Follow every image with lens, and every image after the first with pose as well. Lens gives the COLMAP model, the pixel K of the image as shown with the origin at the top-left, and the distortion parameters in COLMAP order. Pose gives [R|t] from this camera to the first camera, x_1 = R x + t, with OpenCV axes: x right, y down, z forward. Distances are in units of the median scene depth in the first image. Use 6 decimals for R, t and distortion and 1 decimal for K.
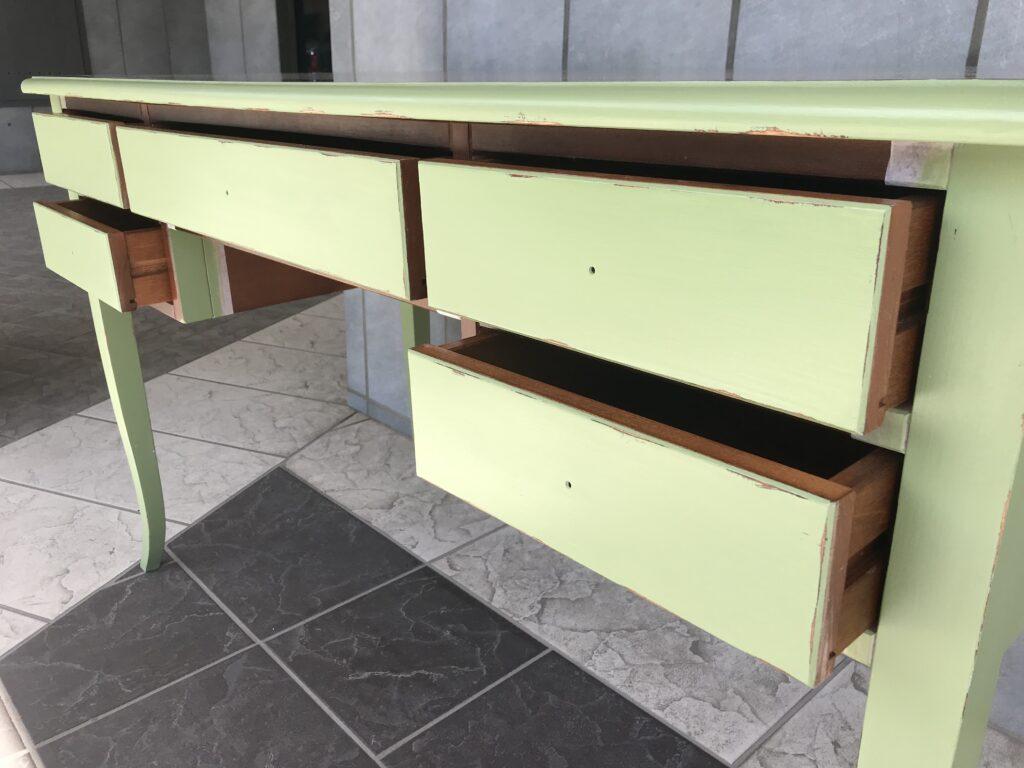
lens RADIAL K [[847.6, 0, 518.2], [0, 847.6, 373.0], [0, 0, 1]] dist [0.025149, -0.039962]
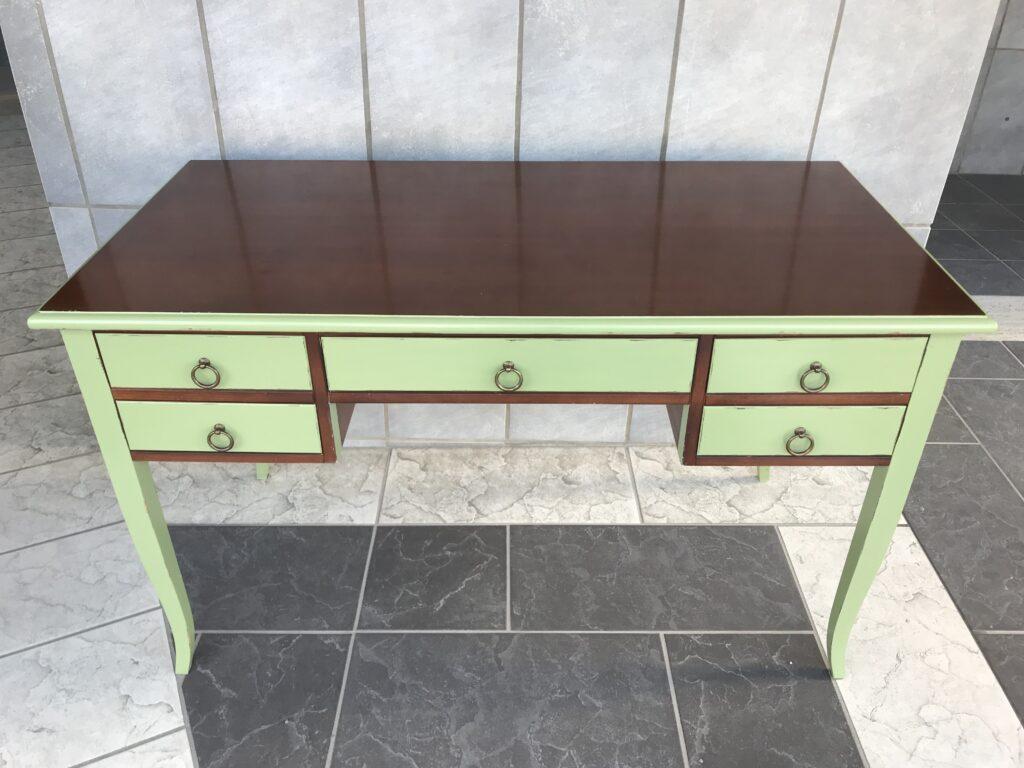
lens RADIAL K [[847.6, 0, 511.0], [0, 847.6, 368.4], [0, 0, 1]] dist [0.025149, -0.039962]
pose [[0.674579, -0.388227, 0.627872, -0.806962], [0.244292, 0.920021, 0.306403, -0.412422], [-0.696610, -0.053309, 0.715467, -0.113967]]
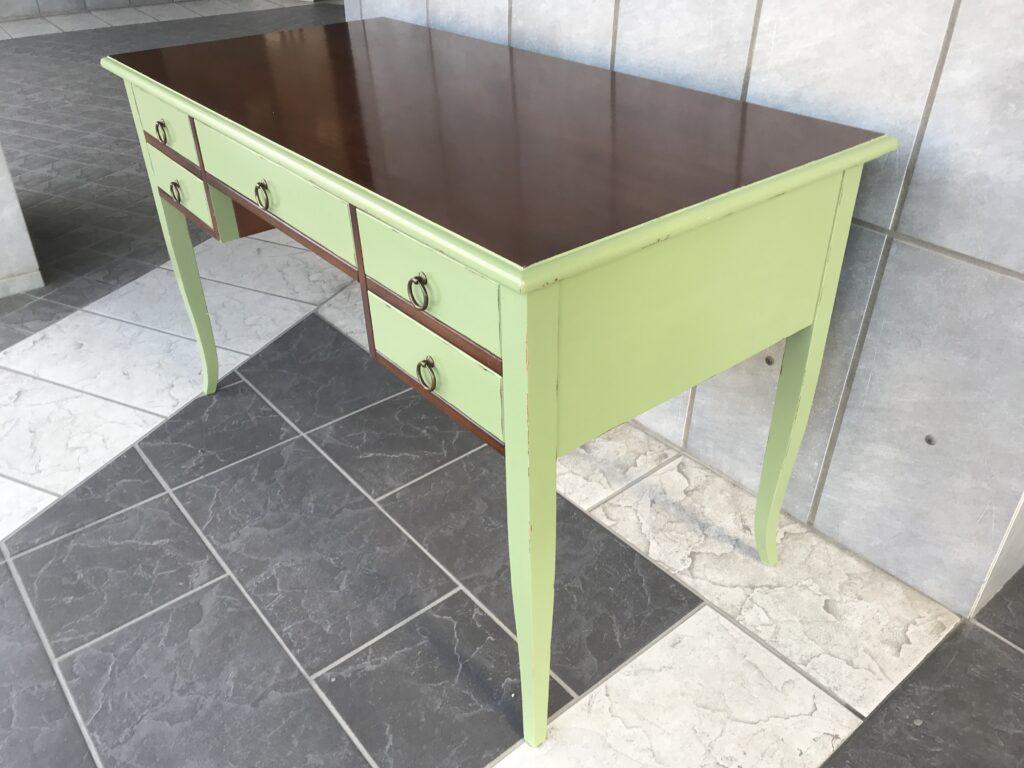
lens RADIAL K [[847.6, 0, 512.8], [0, 847.6, 374.5], [0, 0, 1]] dist [0.025149, -0.039962]
pose [[0.998502, 0.022700, -0.049789, 0.148143], [-0.011596, 0.977009, 0.212884, -0.119467], [0.053477, -0.211988, 0.975808, -0.452475]]
